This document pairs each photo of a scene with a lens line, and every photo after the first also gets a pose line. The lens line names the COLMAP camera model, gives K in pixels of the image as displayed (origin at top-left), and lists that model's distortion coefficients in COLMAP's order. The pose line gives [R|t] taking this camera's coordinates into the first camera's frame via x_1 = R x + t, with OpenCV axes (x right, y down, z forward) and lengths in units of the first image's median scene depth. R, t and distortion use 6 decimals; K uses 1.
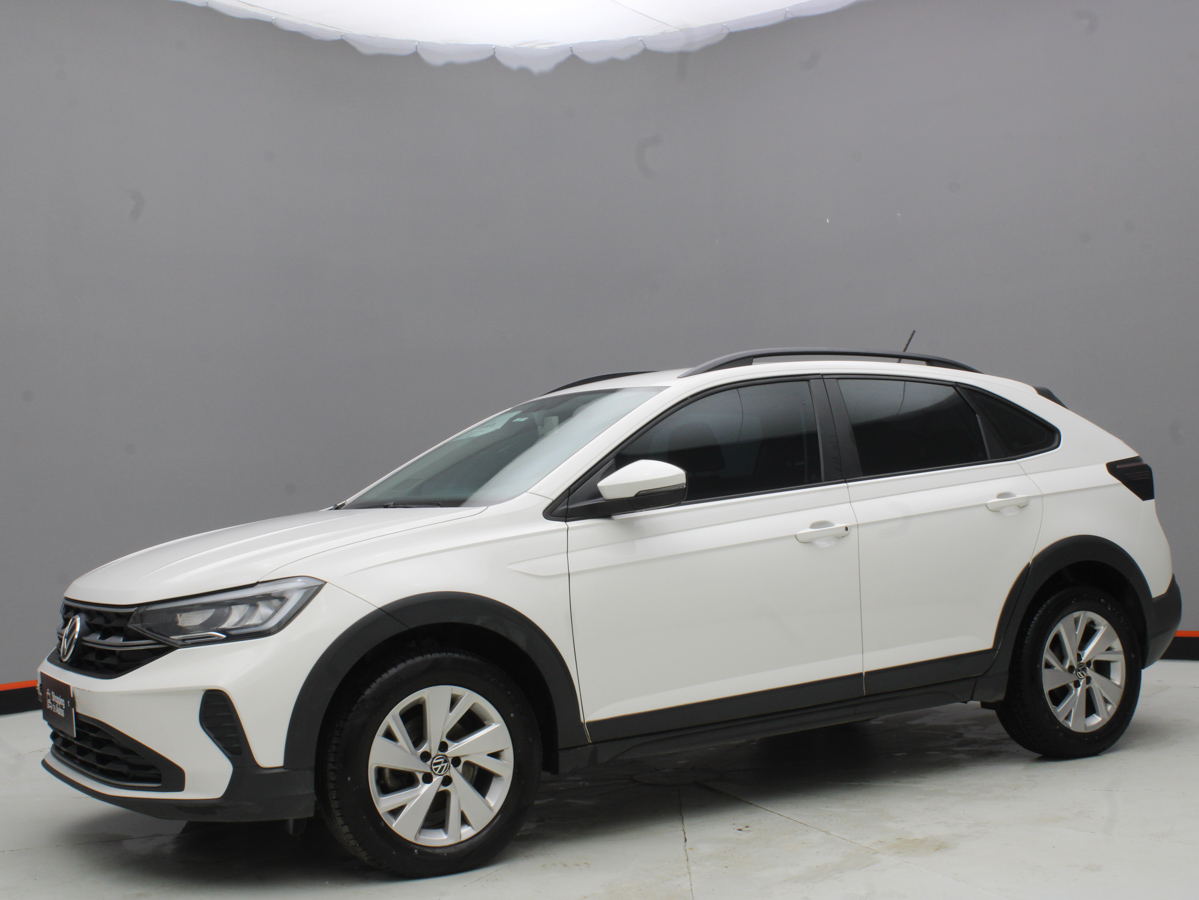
lens RADIAL K [[1558.3, 0, 599.5], [0, 1558.3, 450.0], [0, 0, 1]] dist [-0.086281, 0.046633]
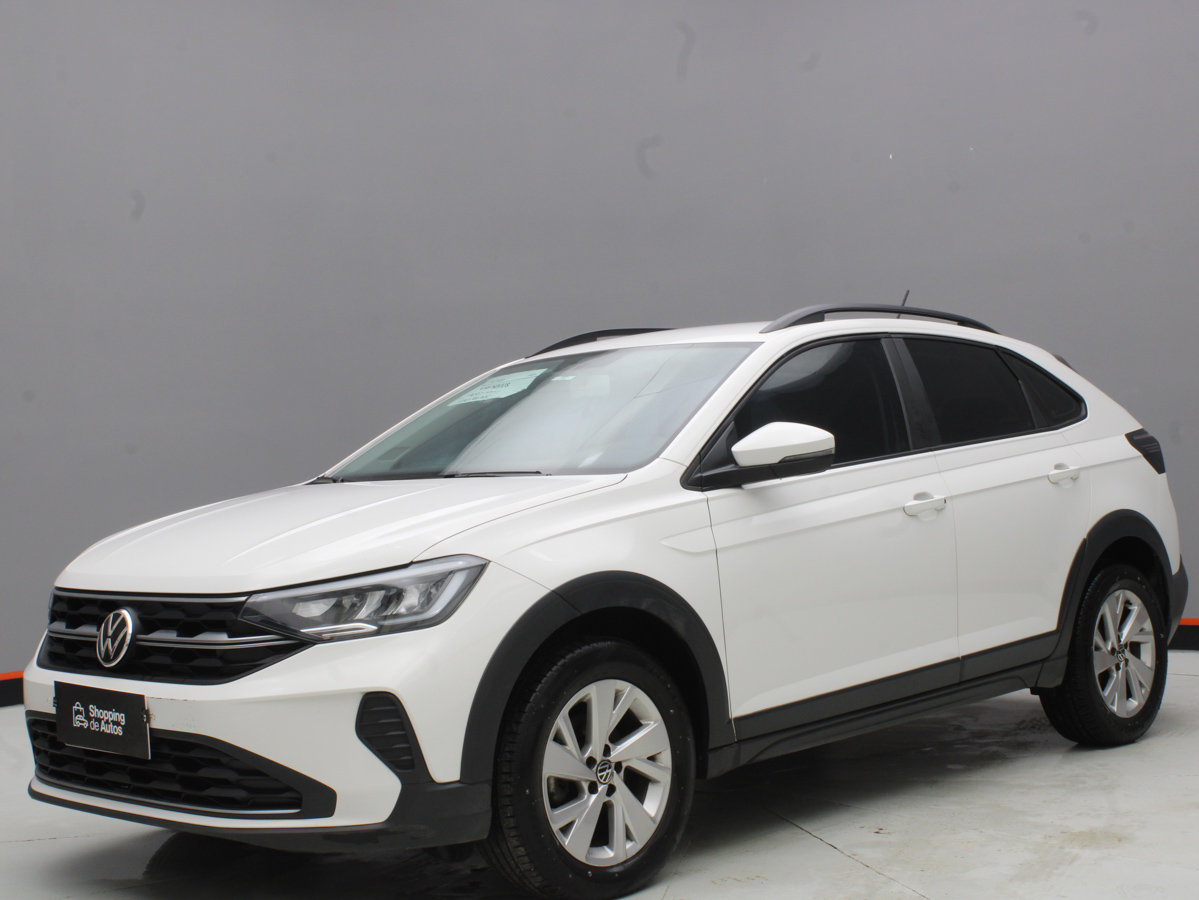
lens RADIAL K [[1745.4, 0, 599.5], [0, 1745.4, 450.0], [0, 0, 1]] dist [-0.035301, -0.085743]
pose [[0.968920, 0.004225, 0.247339, -0.338316], [-0.006259, 0.999953, 0.007437, 0.016380], [-0.247296, -0.008753, 0.968900, 0.061233]]
